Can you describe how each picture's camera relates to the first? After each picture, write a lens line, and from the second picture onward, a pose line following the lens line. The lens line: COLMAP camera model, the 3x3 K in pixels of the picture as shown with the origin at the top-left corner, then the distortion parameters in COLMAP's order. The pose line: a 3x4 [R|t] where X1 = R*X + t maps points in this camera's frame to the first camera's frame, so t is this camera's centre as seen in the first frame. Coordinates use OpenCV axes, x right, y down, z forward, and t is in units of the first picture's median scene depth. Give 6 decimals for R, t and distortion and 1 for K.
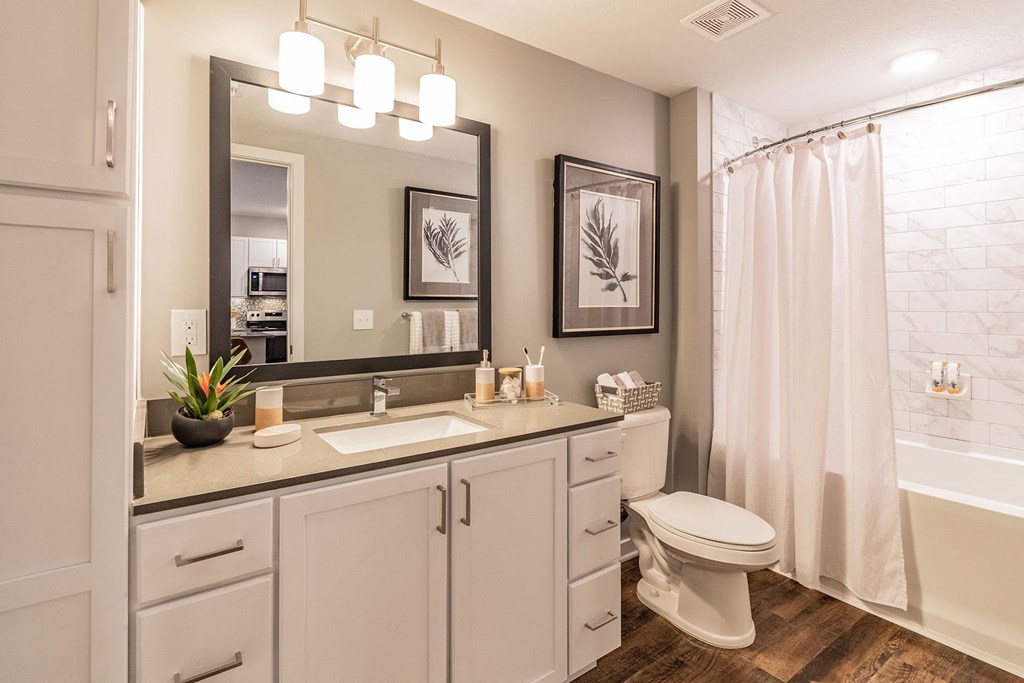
lens RADIAL K [[479.8, 0, 512.1], [0, 479.8, 314.4], [0, 0, 1]] dist [-0.000716, -0.036889]
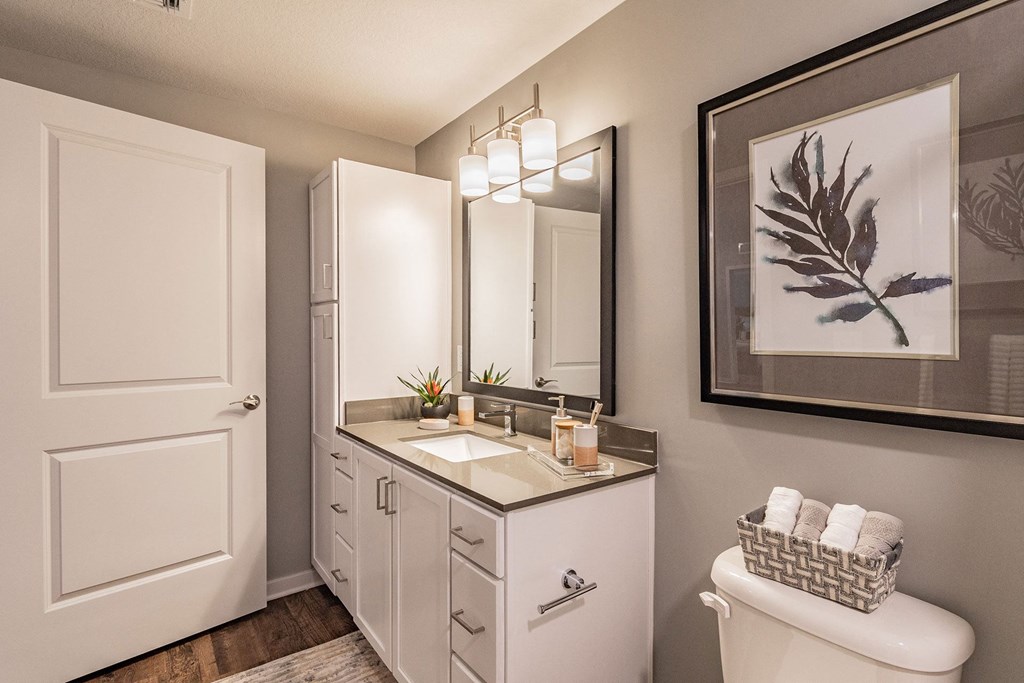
lens RADIAL K [[508.9, 0, 514.9], [0, 508.9, 323.7], [0, 0, 1]] dist [0.000189, -0.001292]
pose [[0.031003, 0.005208, -0.999506, 0.695695], [0.016304, 0.999851, 0.005716, -0.055481], [0.999386, -0.016473, 0.030913, 0.683924]]
